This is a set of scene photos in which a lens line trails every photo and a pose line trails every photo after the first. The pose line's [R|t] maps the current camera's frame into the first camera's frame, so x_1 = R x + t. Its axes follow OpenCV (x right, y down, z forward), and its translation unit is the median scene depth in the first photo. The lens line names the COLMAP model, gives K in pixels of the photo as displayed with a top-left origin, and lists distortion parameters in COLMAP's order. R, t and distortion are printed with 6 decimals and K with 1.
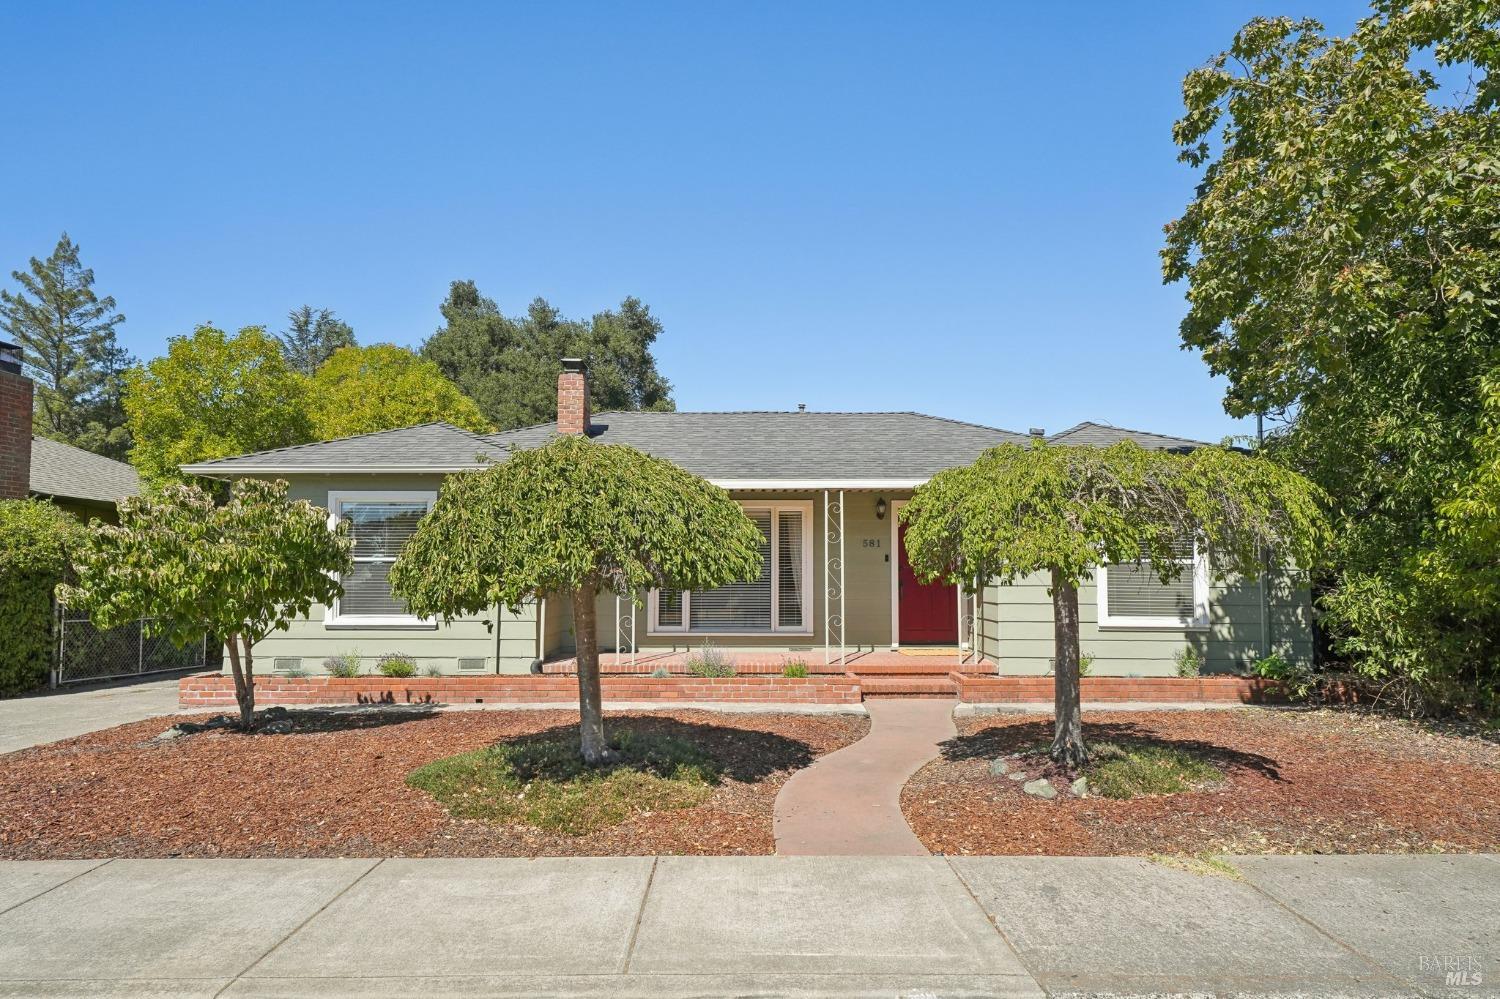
lens RADIAL K [[831.1, 0, 750.3], [0, 831.1, 503.8], [0, 0, 1]] dist [0.029413, 0.000088]
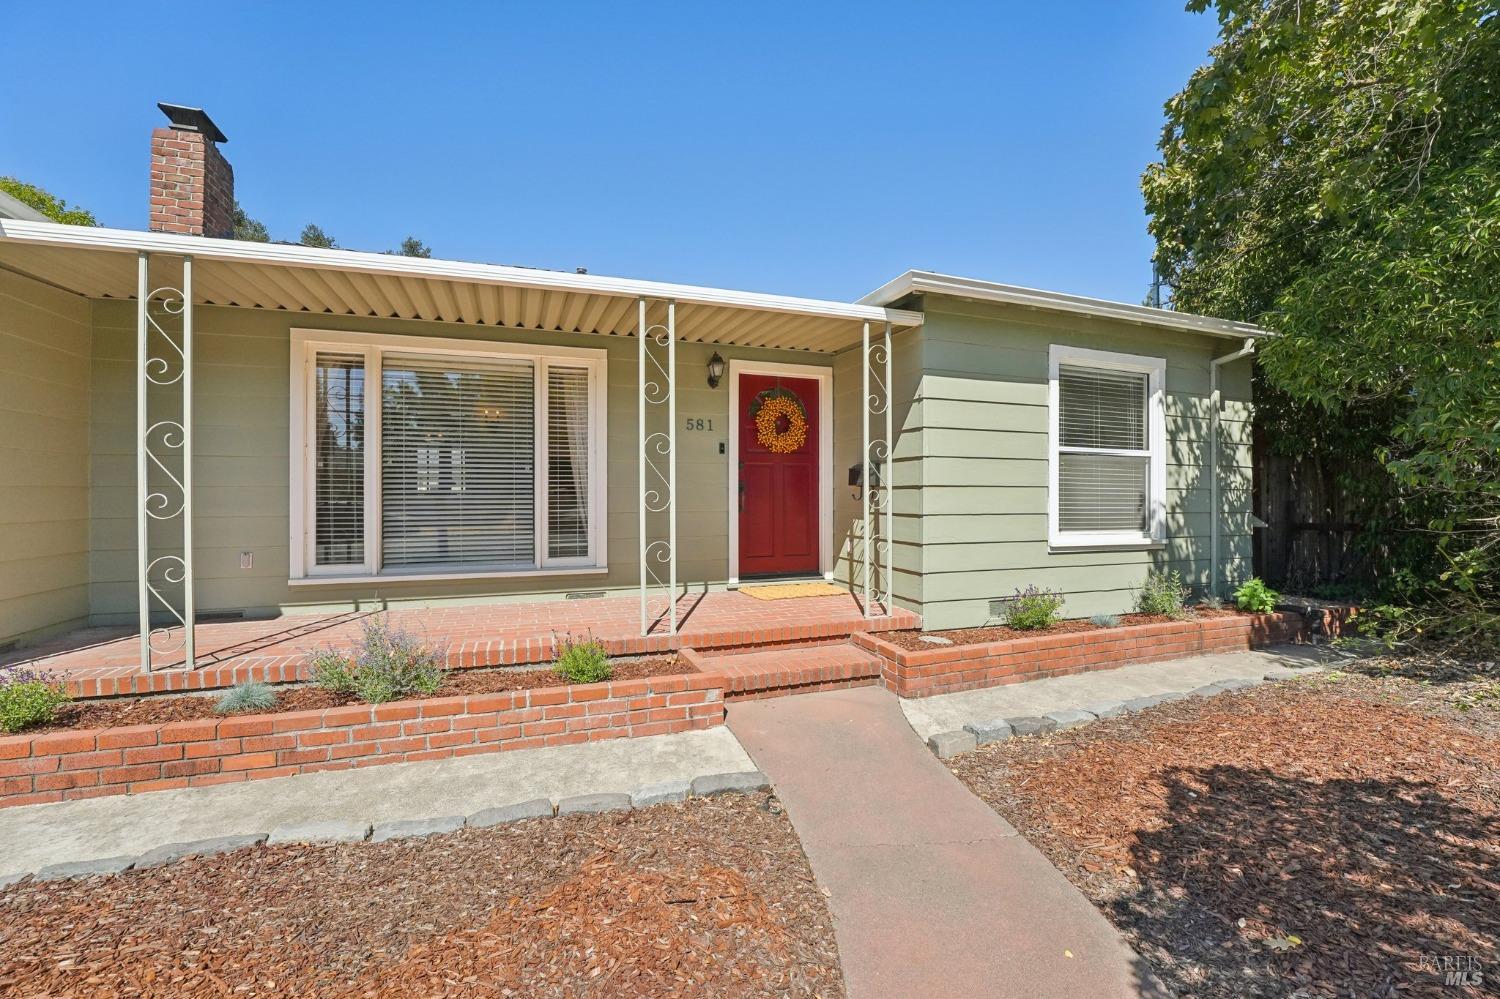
lens RADIAL K [[613.5, 0, 723.5], [0, 613.5, 501.4], [0, 0, 1]] dist [-0.022033, 0.000050]
pose [[0.955229, -0.007997, 0.295761, 0.027309], [-0.018676, 0.996011, 0.087250, 0.073866], [-0.295279, -0.088867, 0.951269, 0.617932]]
